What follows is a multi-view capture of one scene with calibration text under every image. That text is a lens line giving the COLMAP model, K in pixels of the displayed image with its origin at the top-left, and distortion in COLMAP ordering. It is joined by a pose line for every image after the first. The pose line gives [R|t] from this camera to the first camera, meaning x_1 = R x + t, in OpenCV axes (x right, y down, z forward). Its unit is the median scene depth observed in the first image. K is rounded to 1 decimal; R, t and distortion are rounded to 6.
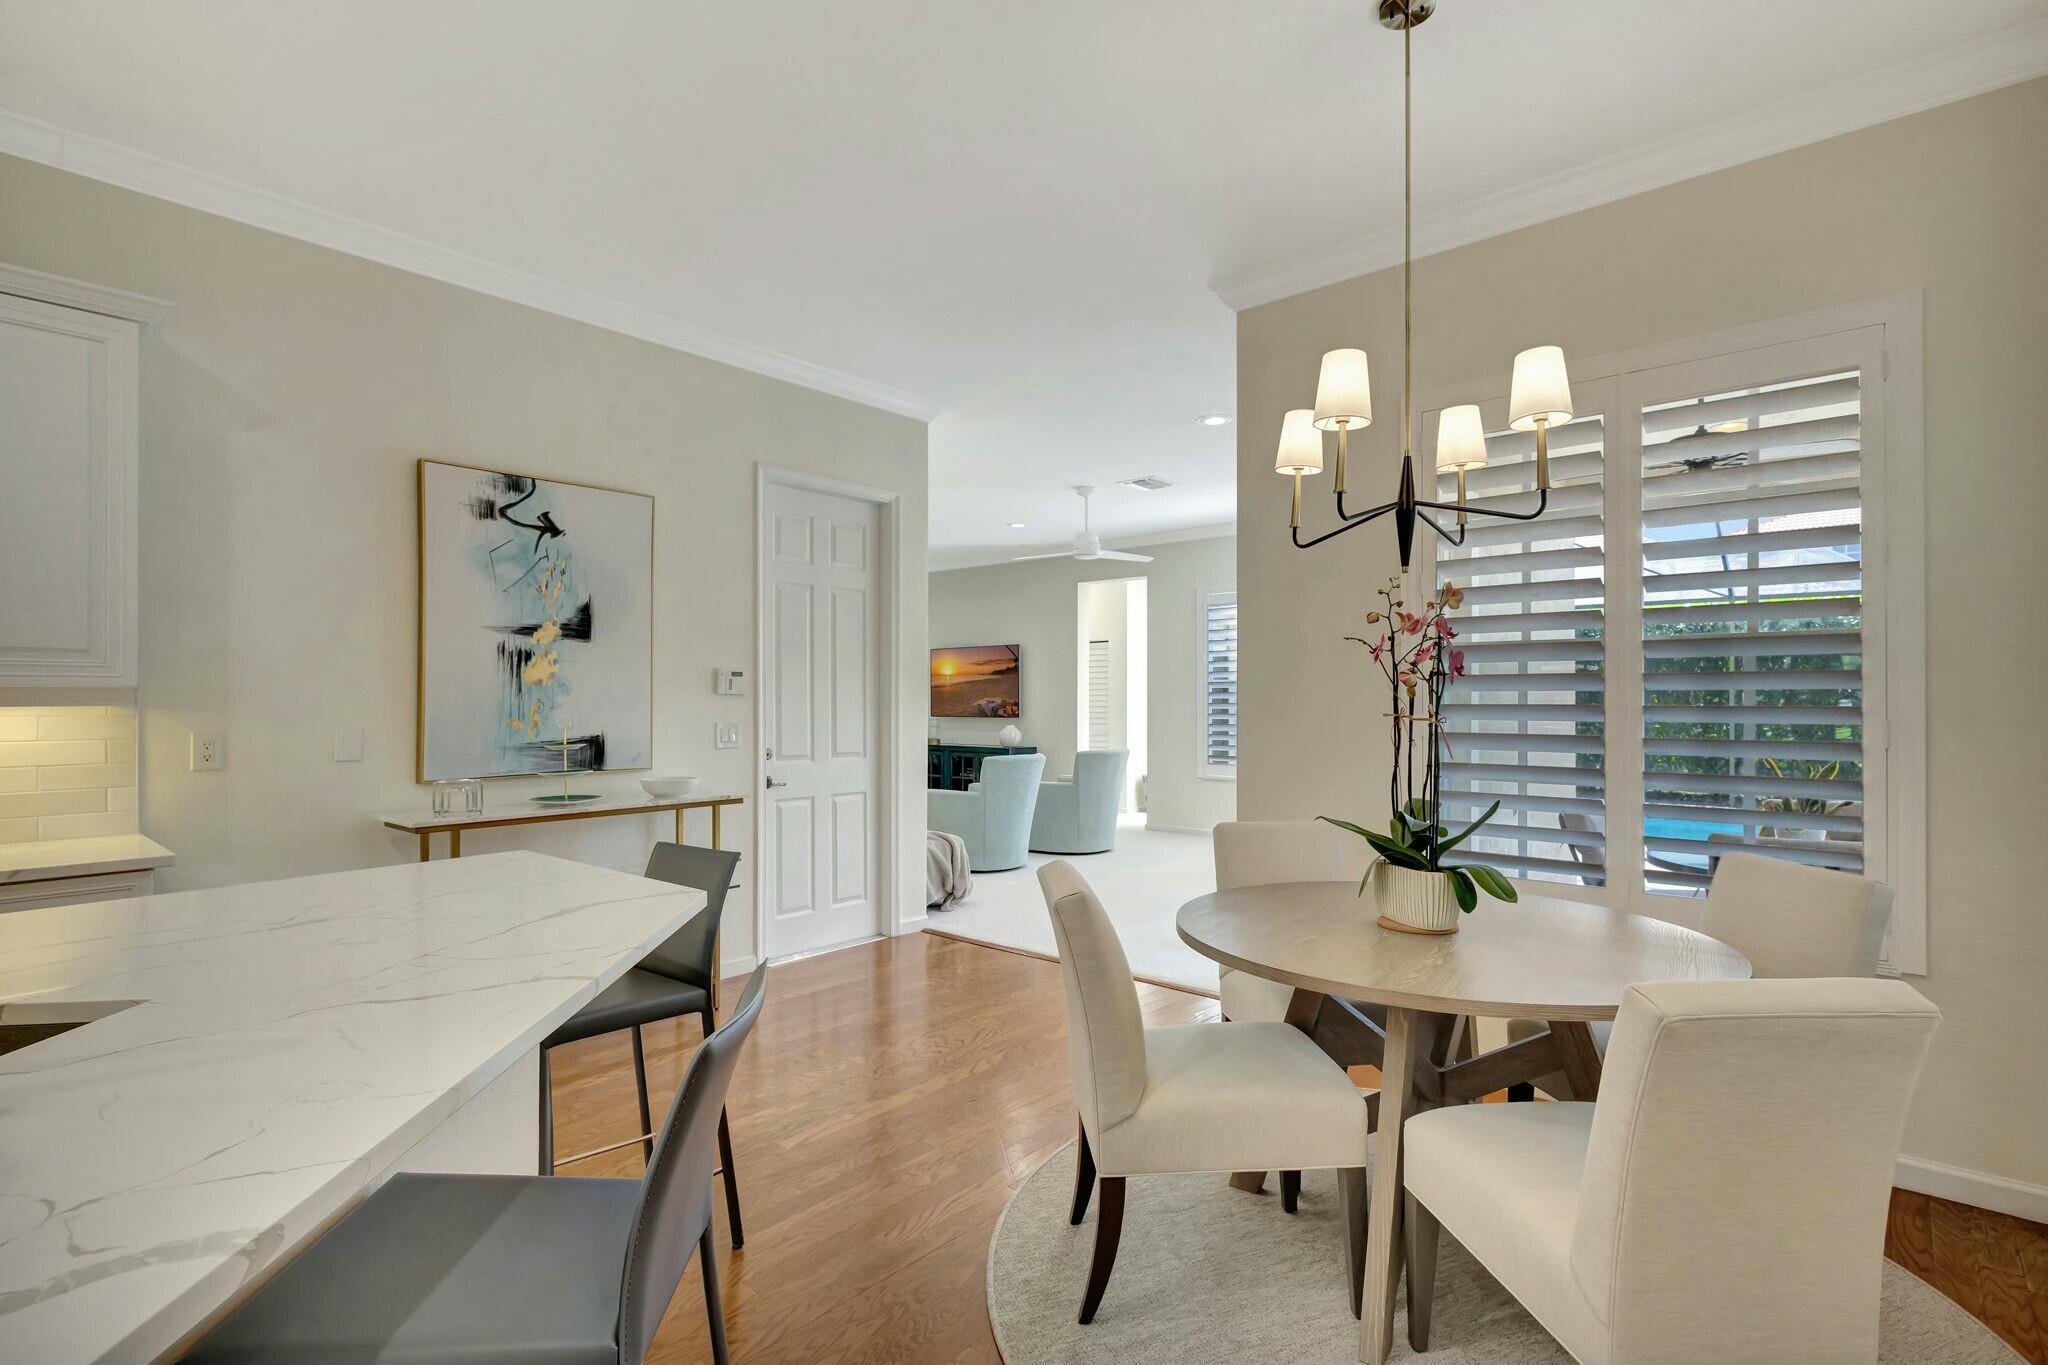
lens RADIAL K [[973.5, 0, 1024.8], [0, 973.5, 694.6], [0, 0, 1]] dist [0.005051, 0.000342]
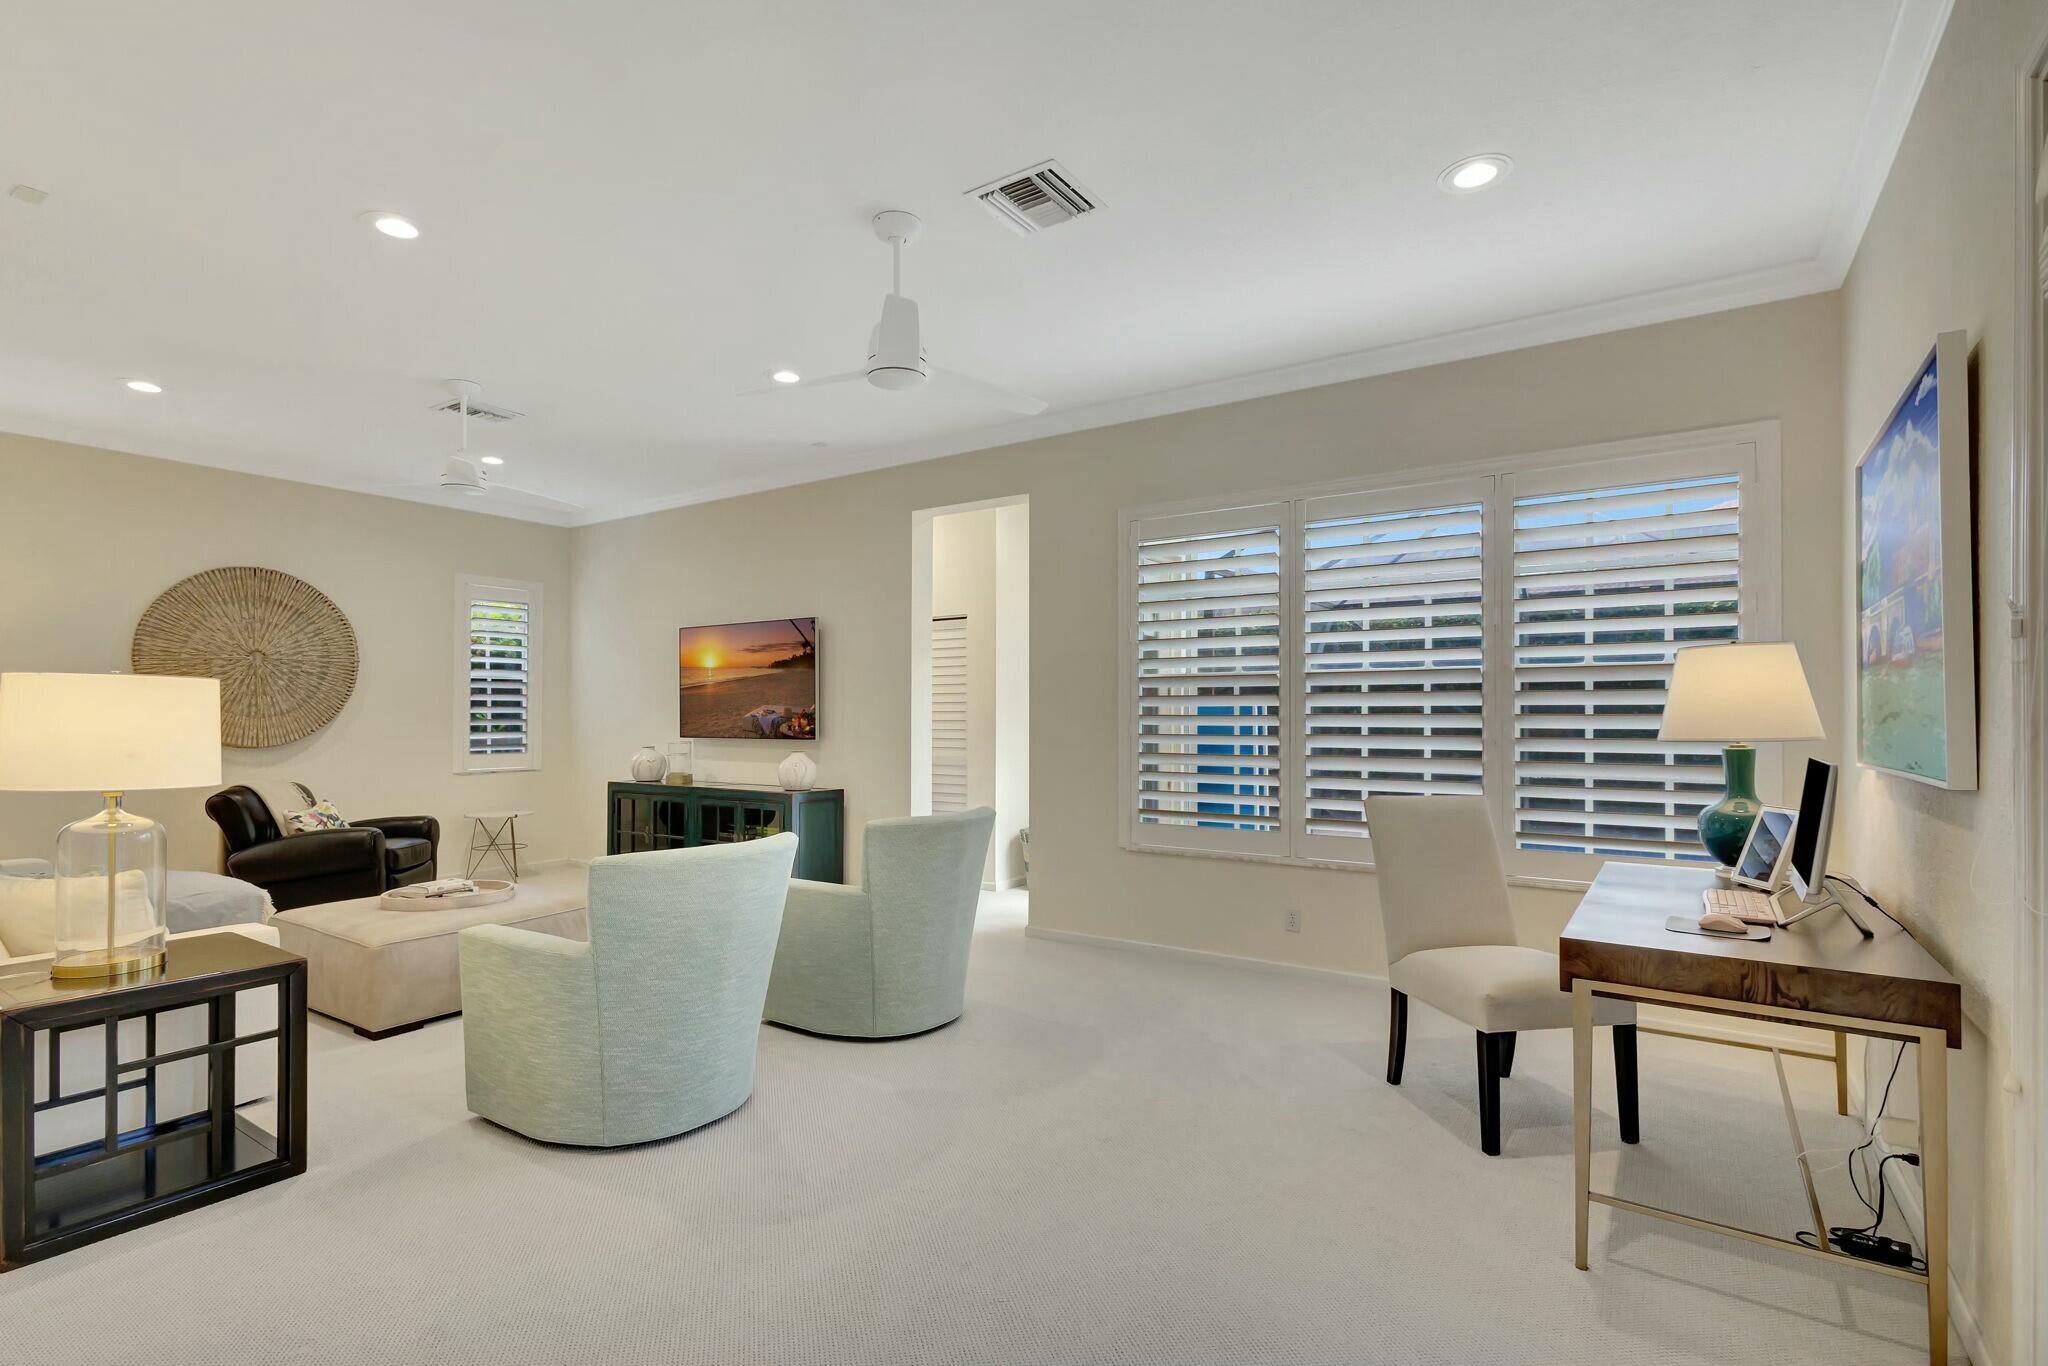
lens RADIAL K [[973.5, 0, 1024.8], [0, 973.5, 695.1], [0, 0, 1]] dist [0.005051, 0.000342]
pose [[0.991149, -0.003130, 0.132720, 0.056885], [0.003510, 0.999990, -0.002625, -0.001579], [-0.132711, 0.003068, 0.991150, 0.525759]]
